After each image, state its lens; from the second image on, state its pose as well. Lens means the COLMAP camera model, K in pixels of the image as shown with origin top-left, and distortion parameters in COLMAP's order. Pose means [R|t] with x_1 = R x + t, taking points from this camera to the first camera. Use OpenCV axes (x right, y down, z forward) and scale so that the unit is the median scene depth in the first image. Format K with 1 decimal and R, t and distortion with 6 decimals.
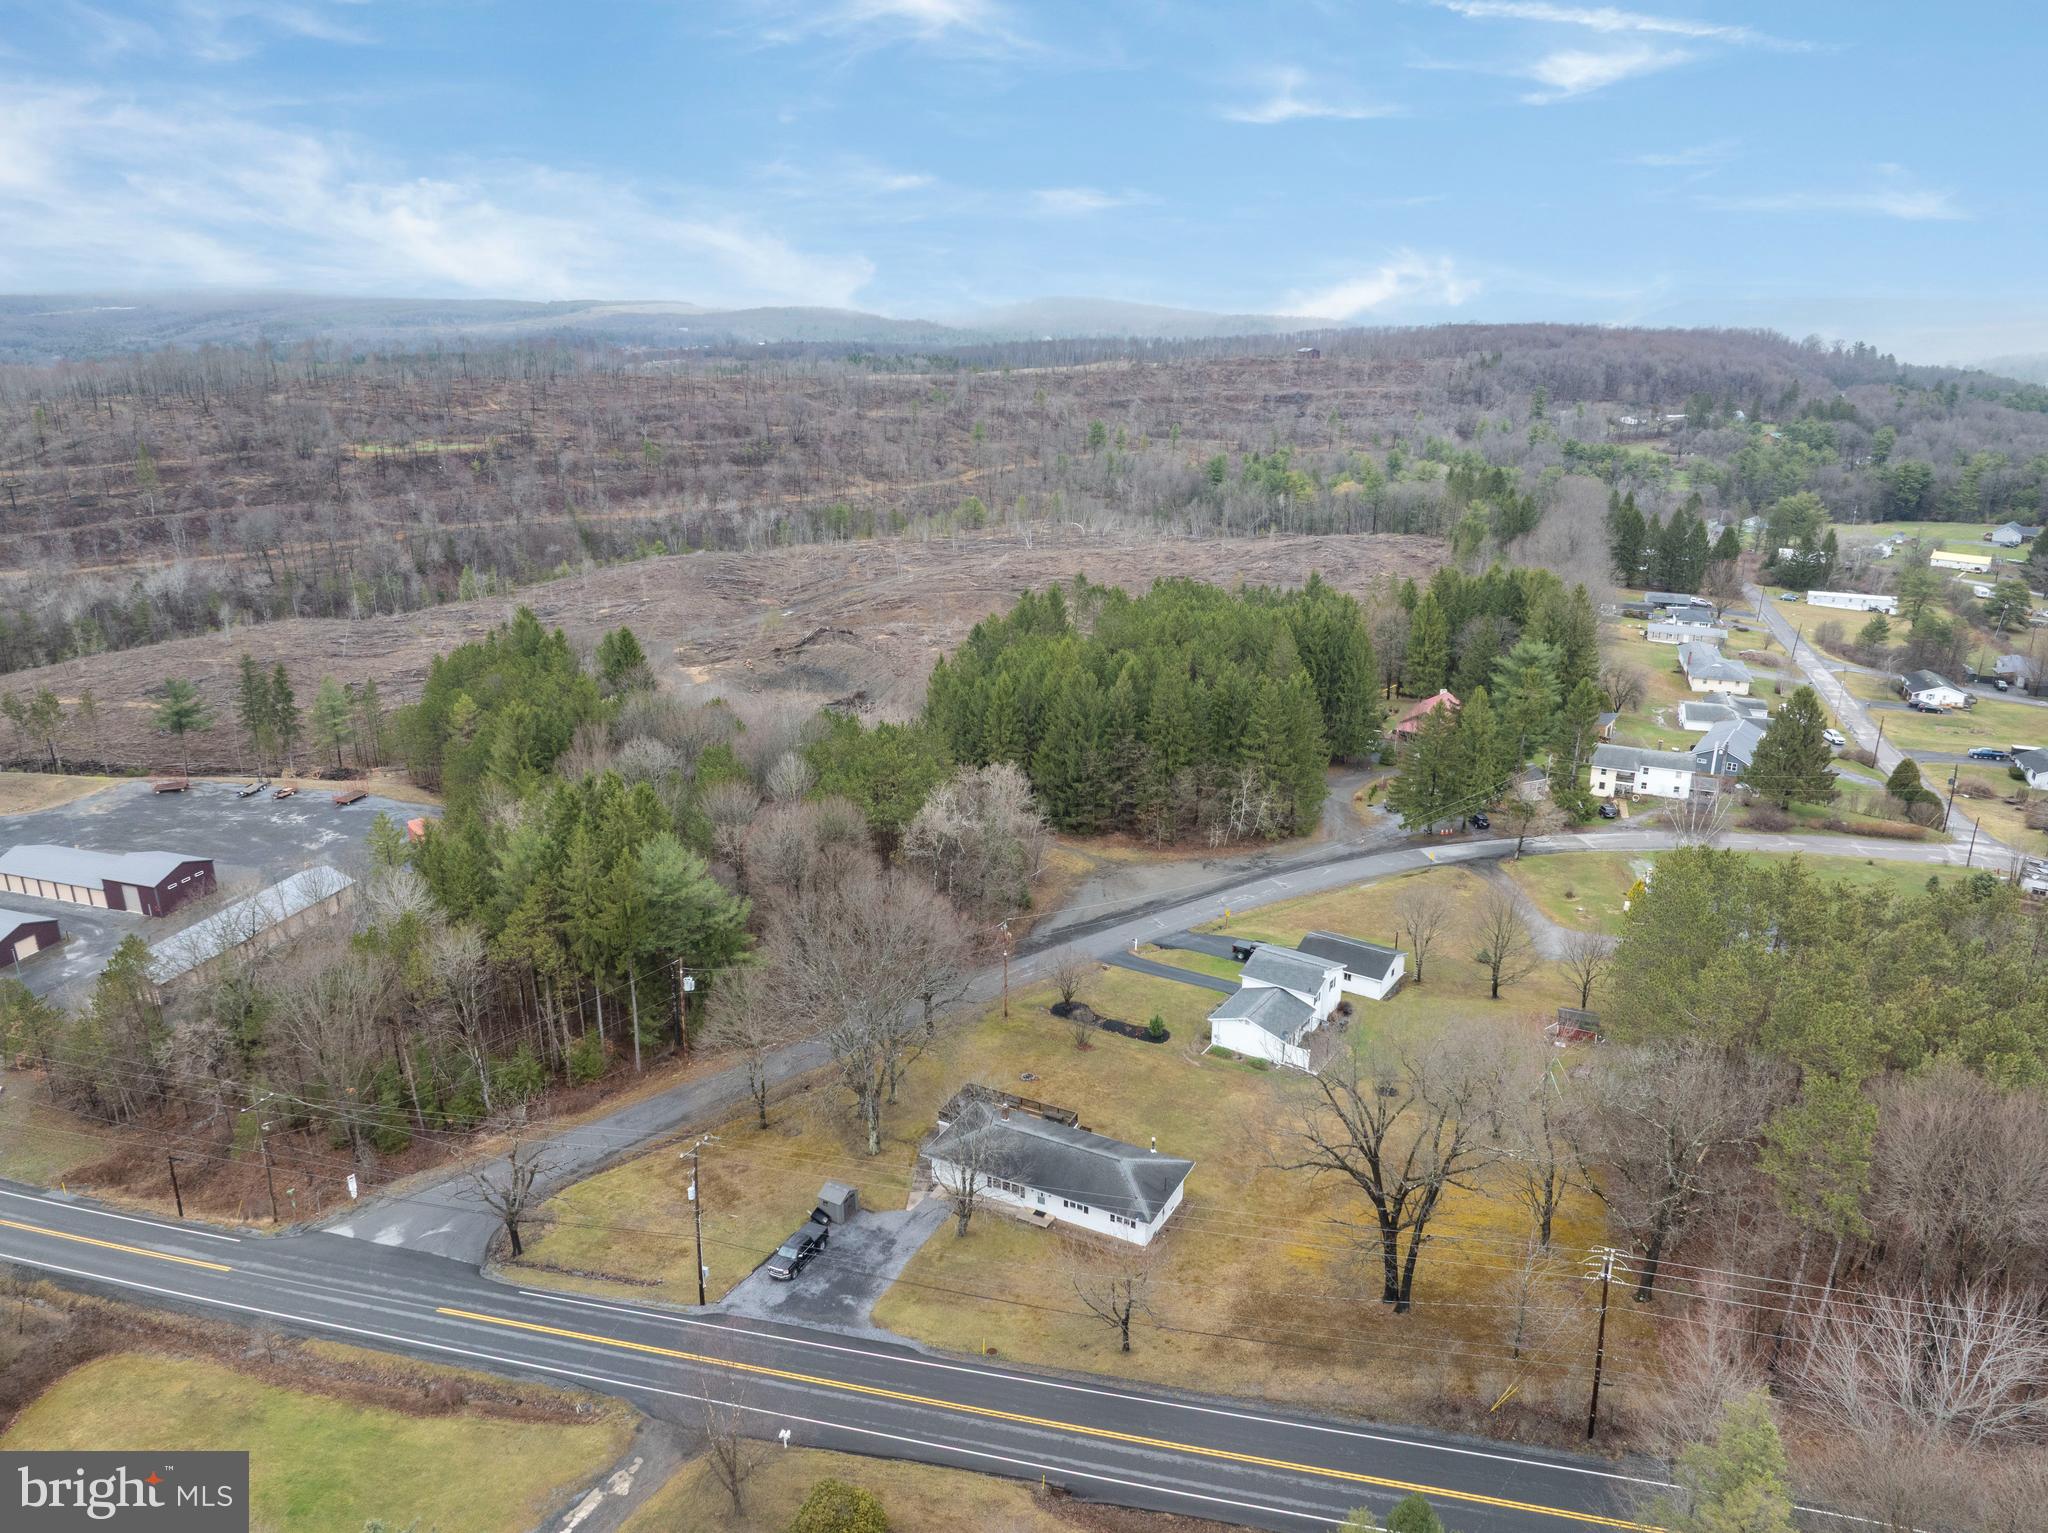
lens RADIAL K [[1420.8, 0, 1025.9], [0, 1420.8, 760.8], [0, 0, 1]] dist [-0.039628, -0.001665]
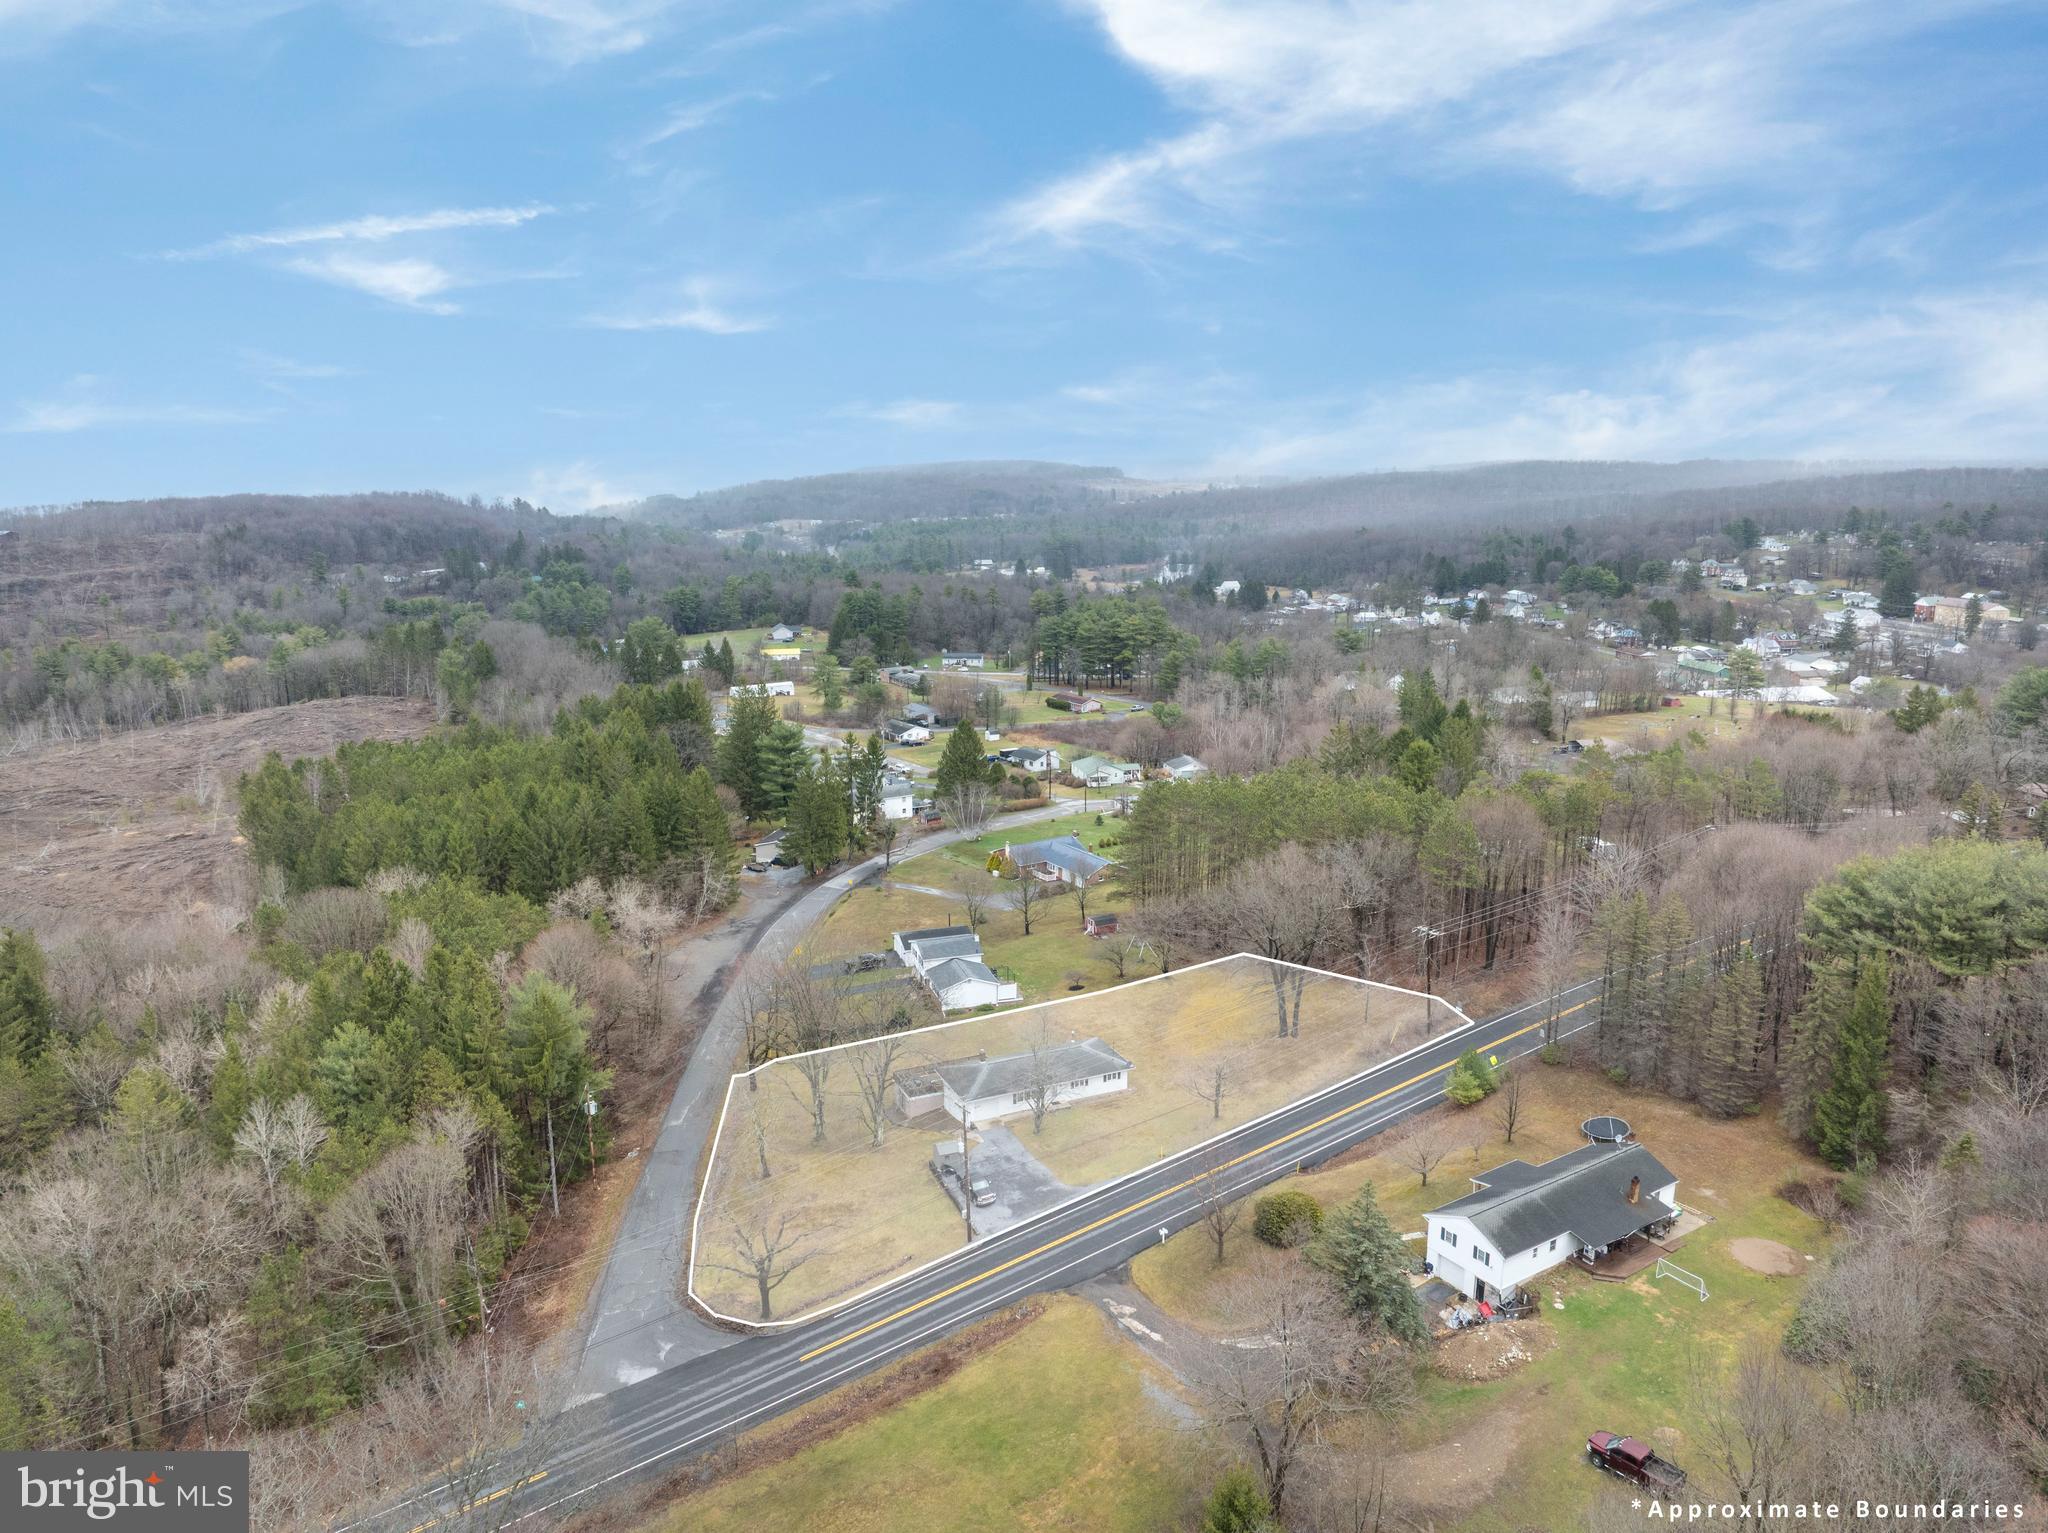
lens RADIAL K [[1420.8, 0, 1022.6], [0, 1420.8, 773.4], [0, 0, 1]] dist [-0.039628, -0.001665]
pose [[0.623284, -0.176854, 0.761735, -0.961314], [0.254740, 0.966877, 0.016043, -0.013304], [-0.739341, 0.184045, 0.647691, 0.088293]]
